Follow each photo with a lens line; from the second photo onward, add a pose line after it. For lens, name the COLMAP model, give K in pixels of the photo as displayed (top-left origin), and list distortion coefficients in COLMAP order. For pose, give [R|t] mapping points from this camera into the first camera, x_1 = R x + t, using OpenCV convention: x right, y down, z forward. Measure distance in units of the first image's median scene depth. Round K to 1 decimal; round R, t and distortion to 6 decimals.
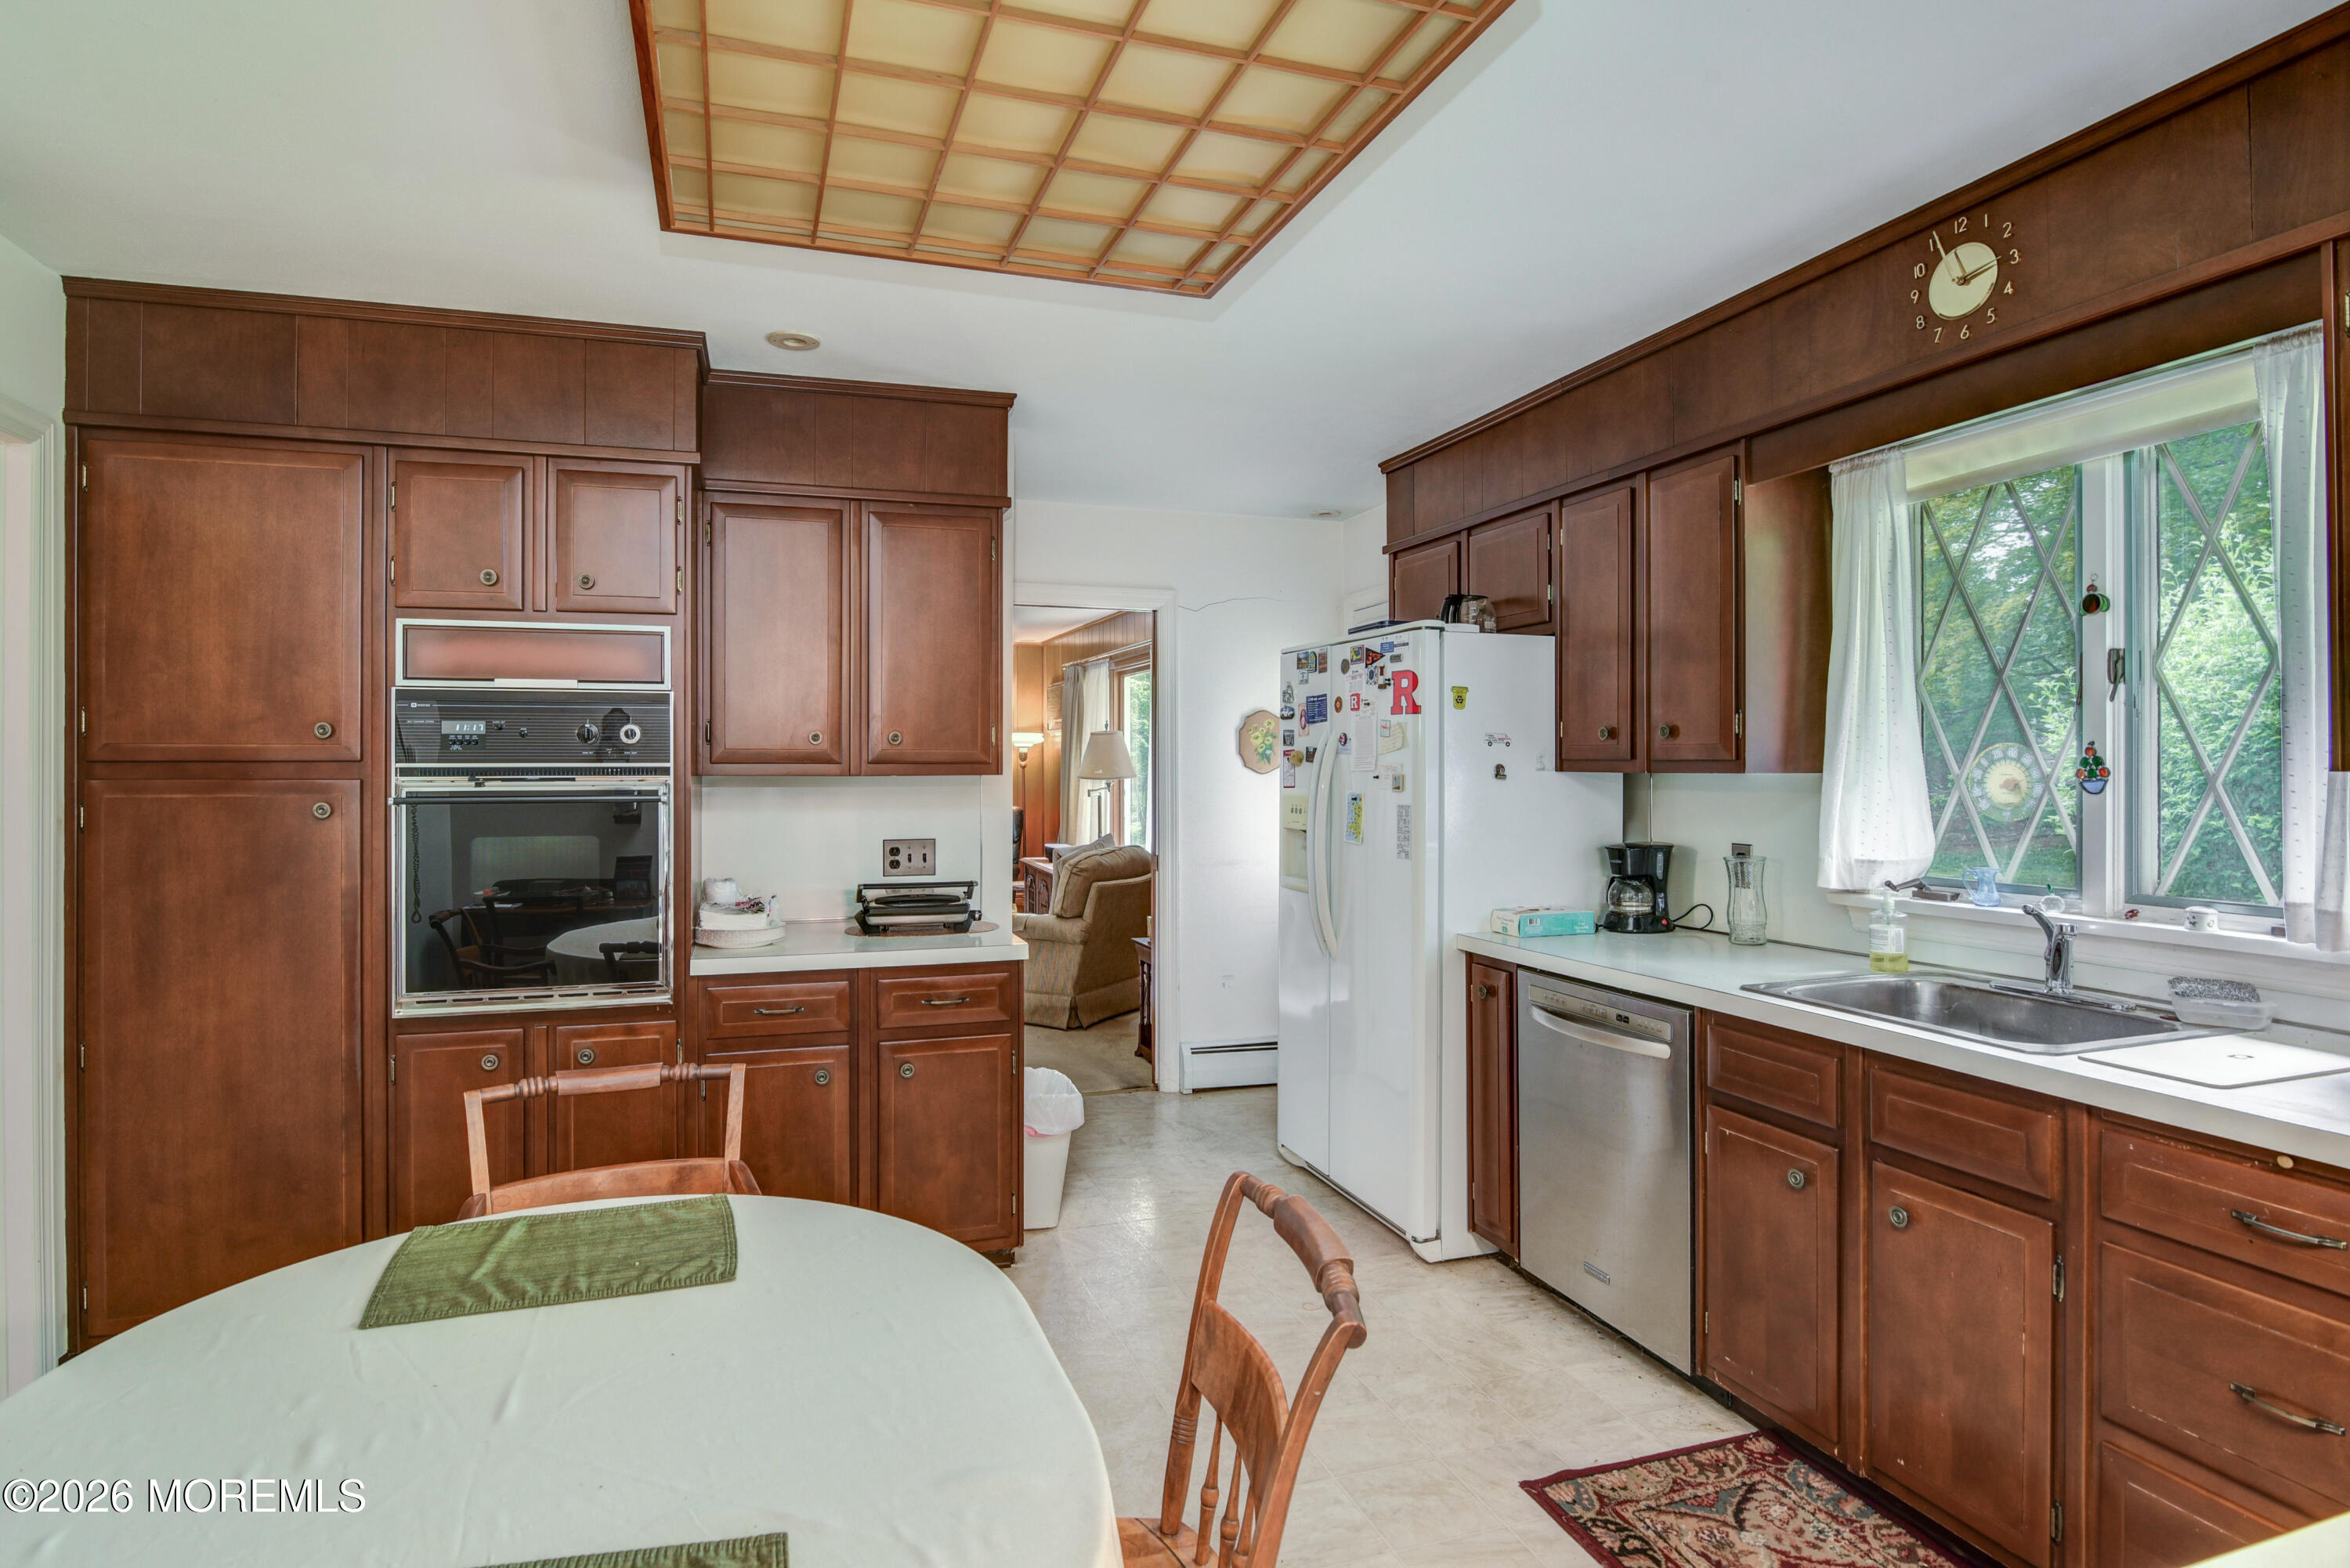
lens RADIAL K [[1183.9, 0, 1102.0], [0, 1183.9, 761.4], [0, 0, 1]] dist [-0.027331, -0.000679]
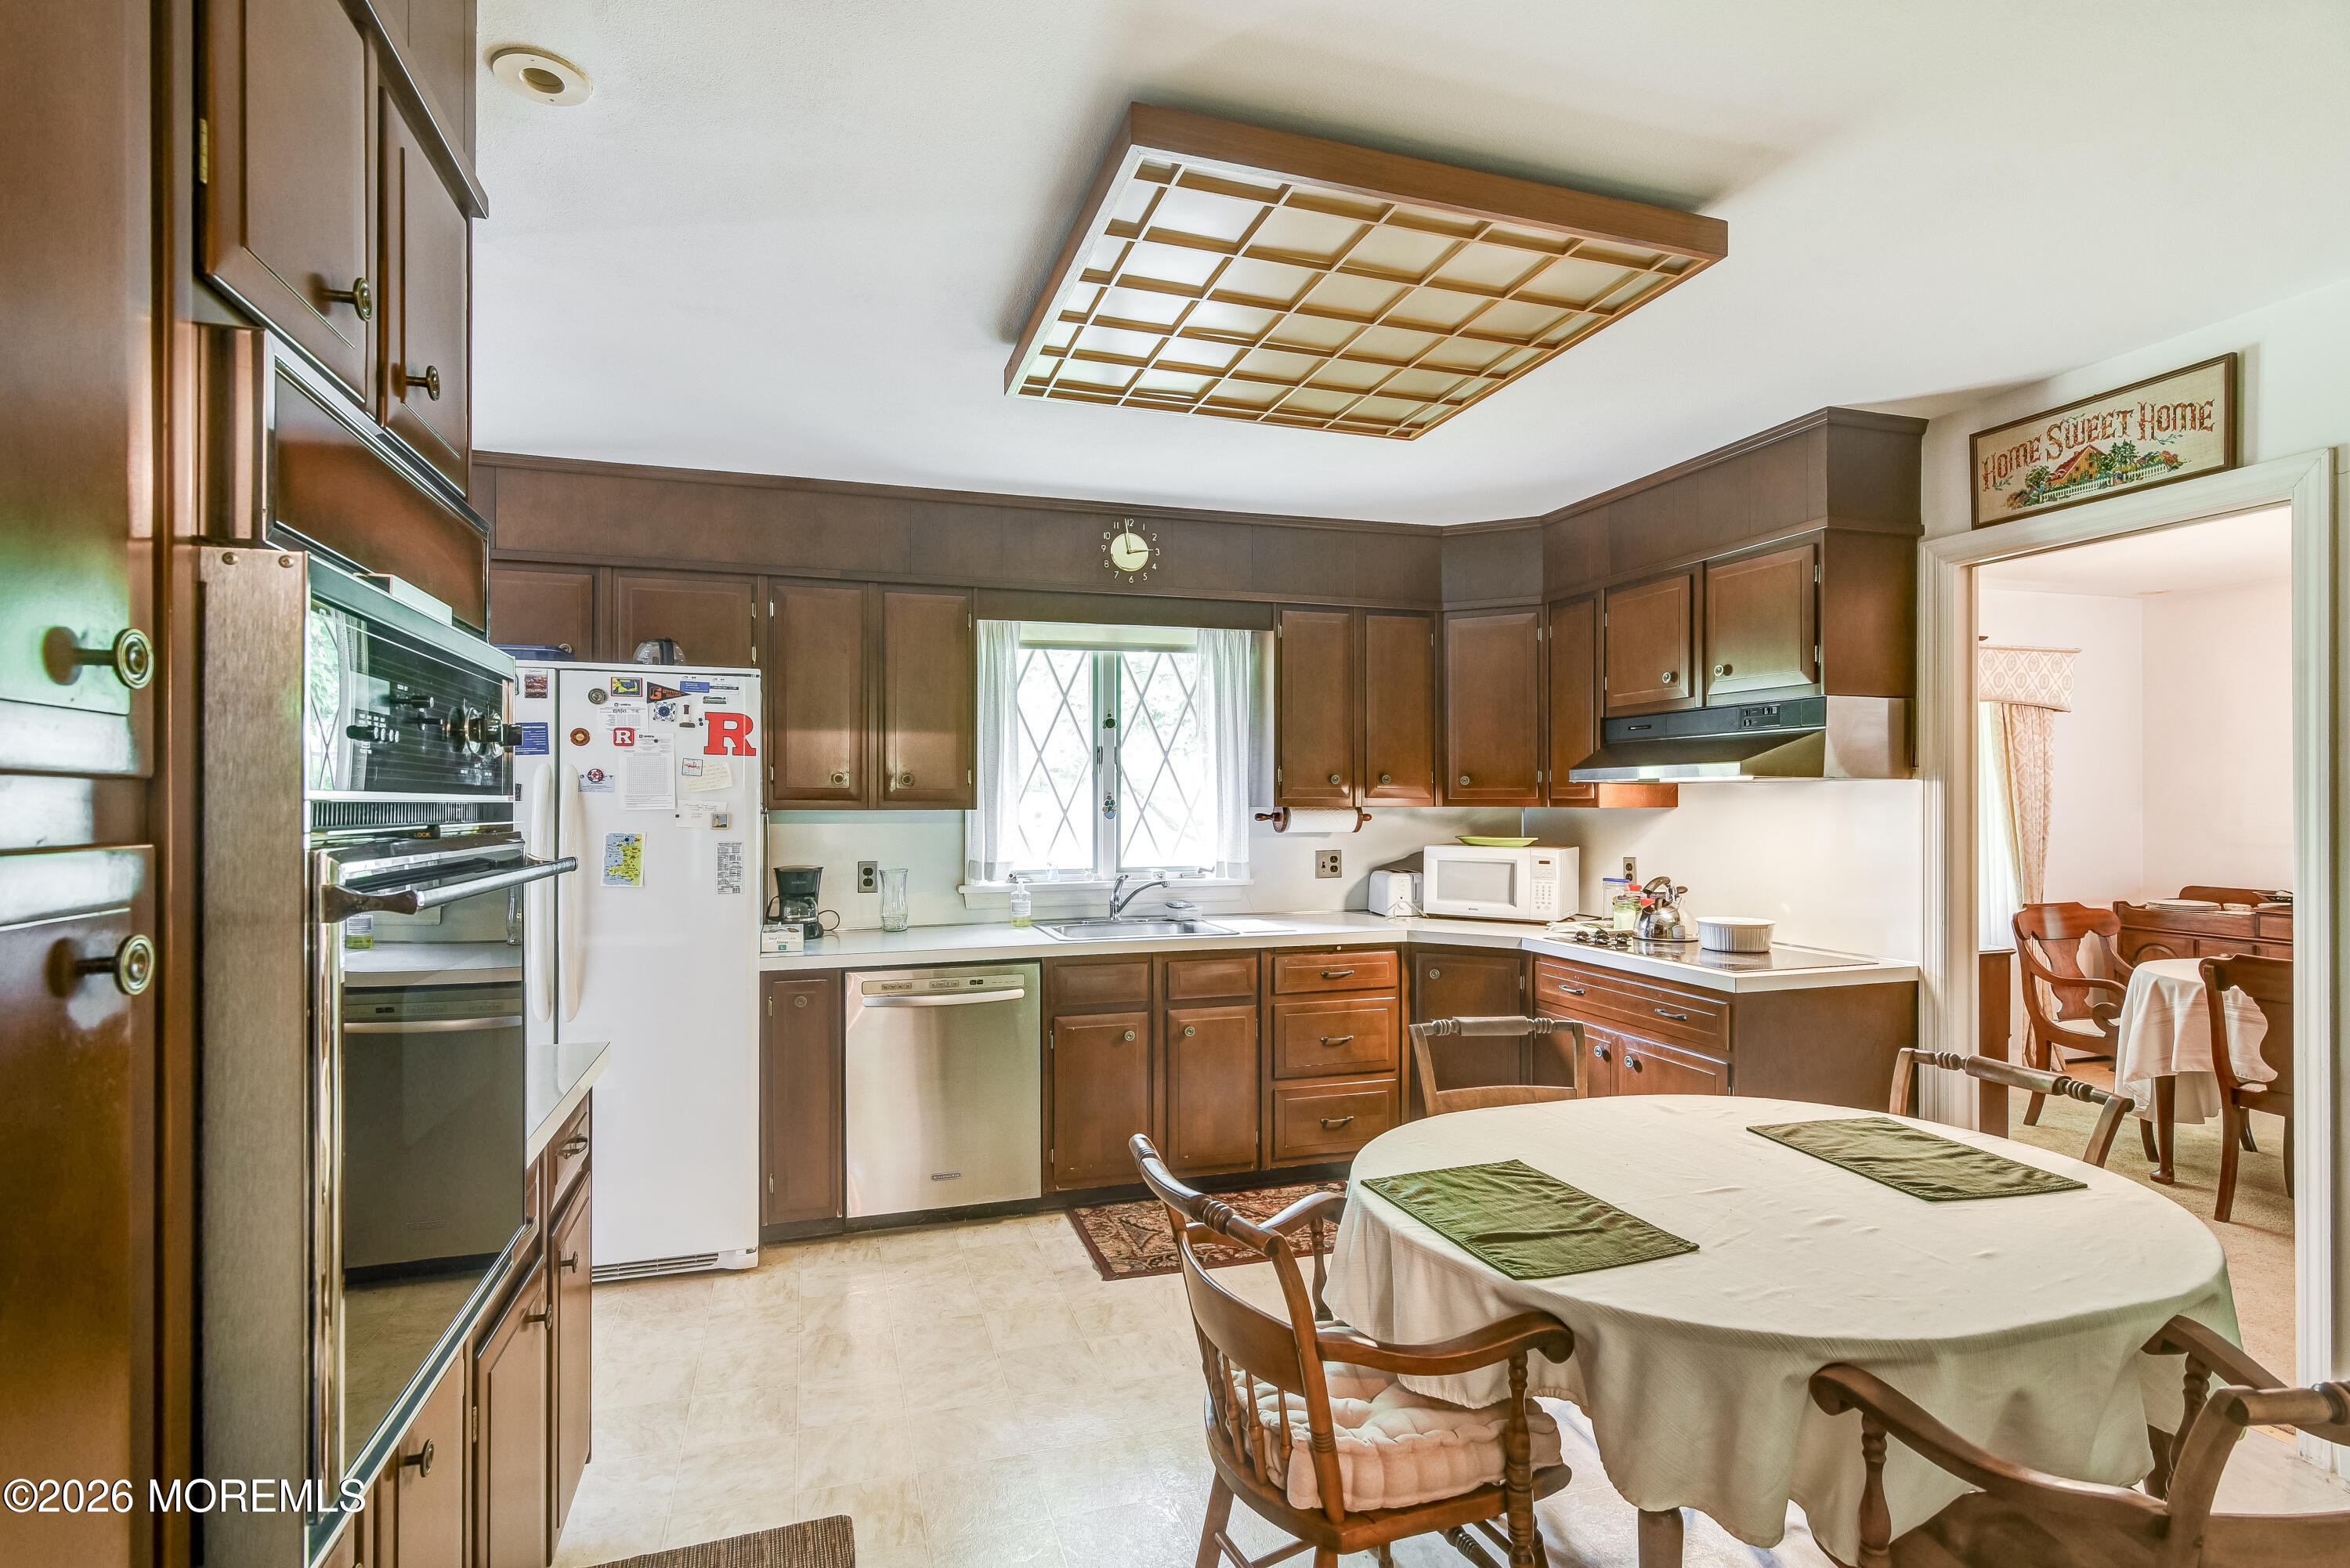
lens RADIAL K [[1131.8, 0, 1142.8], [0, 1131.8, 798.2], [0, 0, 1]] dist [-0.002240, -0.000617]
pose [[0.012241, 0.005028, 0.999912, -0.928326], [-0.003267, 0.999982, -0.004989, 0.002366], [-0.999920, -0.003206, 0.012257, 0.784329]]
